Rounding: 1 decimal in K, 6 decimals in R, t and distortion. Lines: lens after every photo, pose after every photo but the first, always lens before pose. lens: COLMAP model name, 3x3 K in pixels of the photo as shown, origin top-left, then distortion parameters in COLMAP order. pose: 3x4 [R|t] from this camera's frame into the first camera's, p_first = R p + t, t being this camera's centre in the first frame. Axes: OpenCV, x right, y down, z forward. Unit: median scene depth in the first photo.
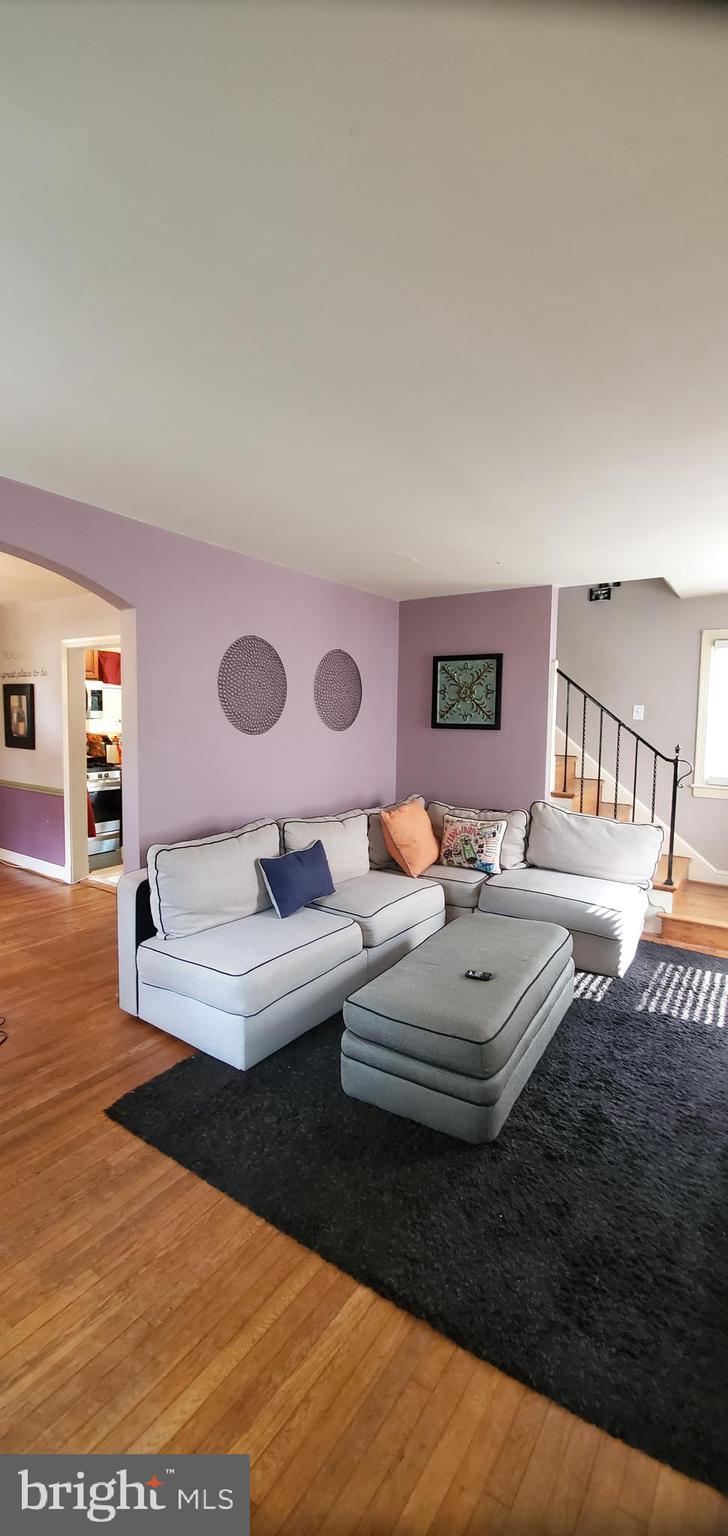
lens RADIAL K [[630.6, 0, 366.0], [0, 630.6, 755.4], [0, 0, 1]] dist [-0.000659, -0.012583]
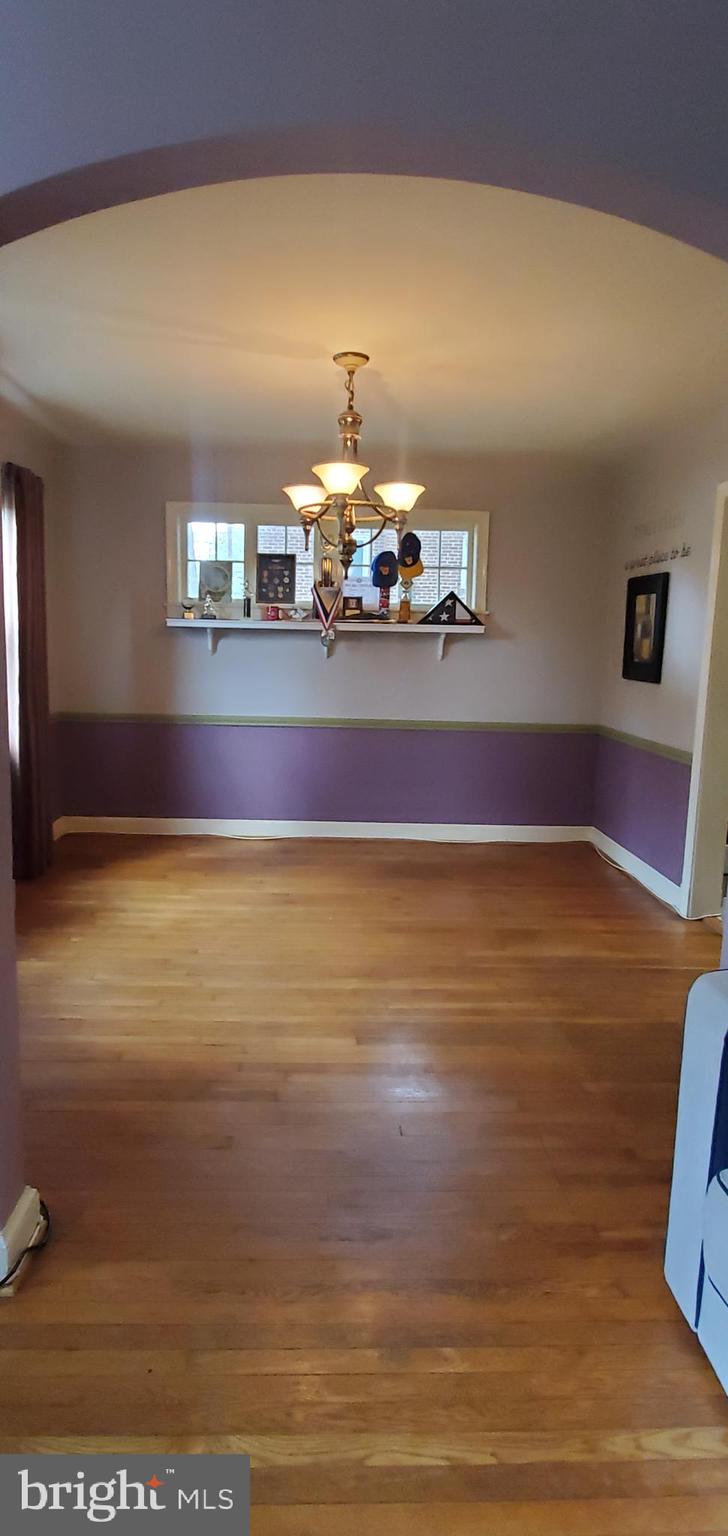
lens RADIAL K [[750.4, 0, 395.0], [0, 750.4, 765.1], [0, 0, 1]] dist [-0.004455, -0.000231]
pose [[0.587593, 0.119356, -0.800305, -0.093112], [-0.074208, 0.992842, 0.093586, 0.020231], [0.805746, 0.004399, 0.592244, 0.376983]]
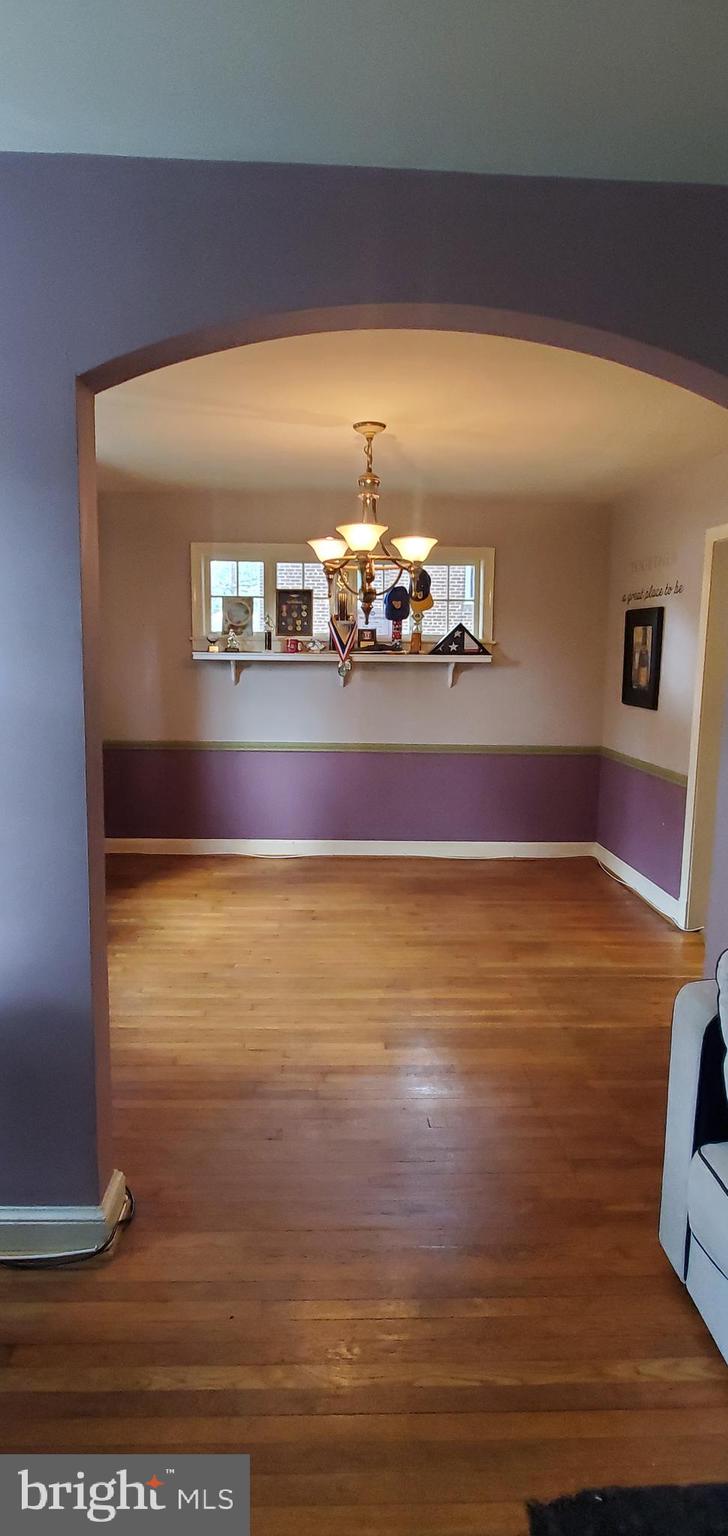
lens RADIAL K [[773.7, 0, 387.2], [0, 773.7, 757.8], [0, 0, 1]] dist [-0.002408, 0.000113]
pose [[0.581424, 0.102354, -0.807137, -0.042823], [-0.061344, 0.994746, 0.081956, -0.008654], [0.811285, 0.001862, 0.584648, 0.317459]]
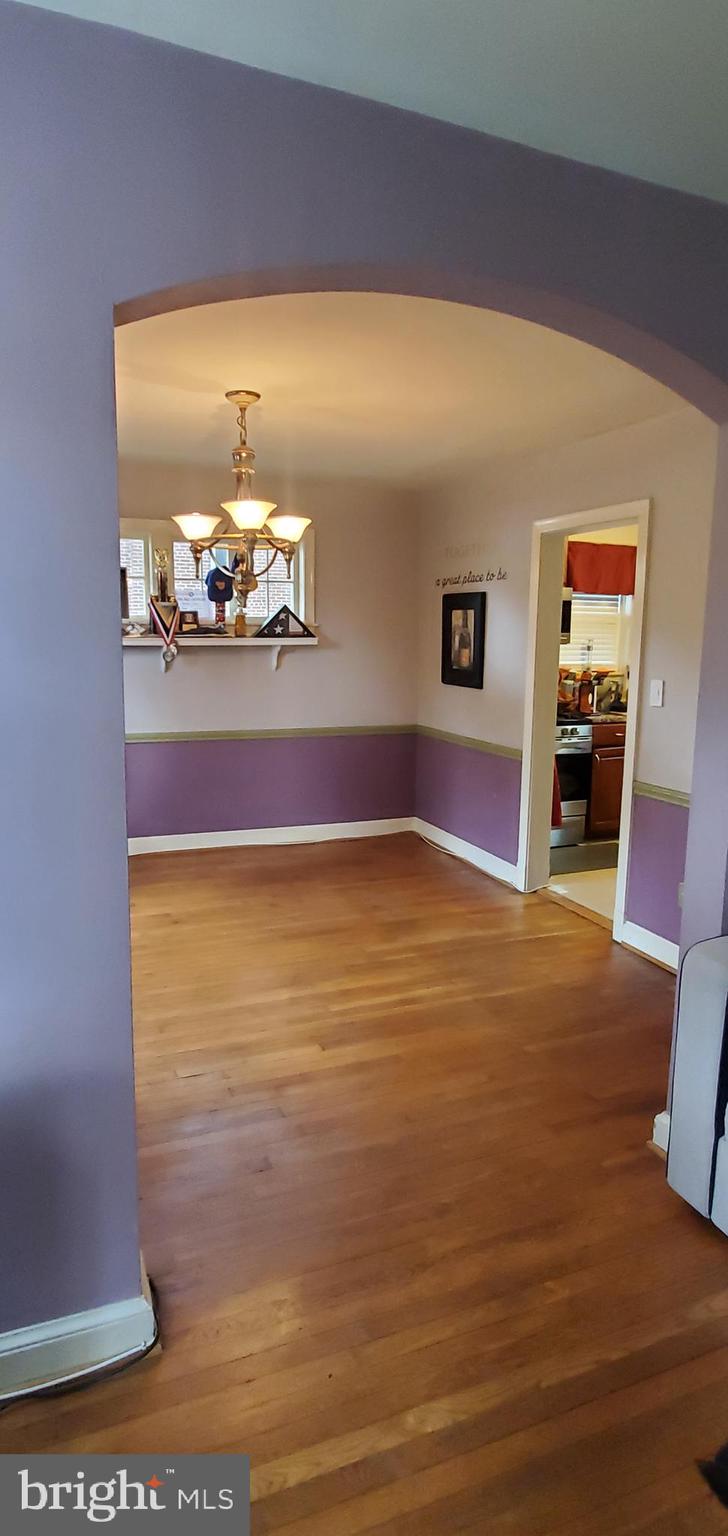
lens RADIAL K [[767.7, 0, 297.4], [0, 767.7, 748.5], [0, 0, 1]] dist [-0.002465, 0.000214]
pose [[0.809480, 0.079299, -0.581767, -0.199582], [-0.037908, 0.995829, 0.082993, -0.006505], [0.585922, -0.045128, 0.809110, 0.205372]]
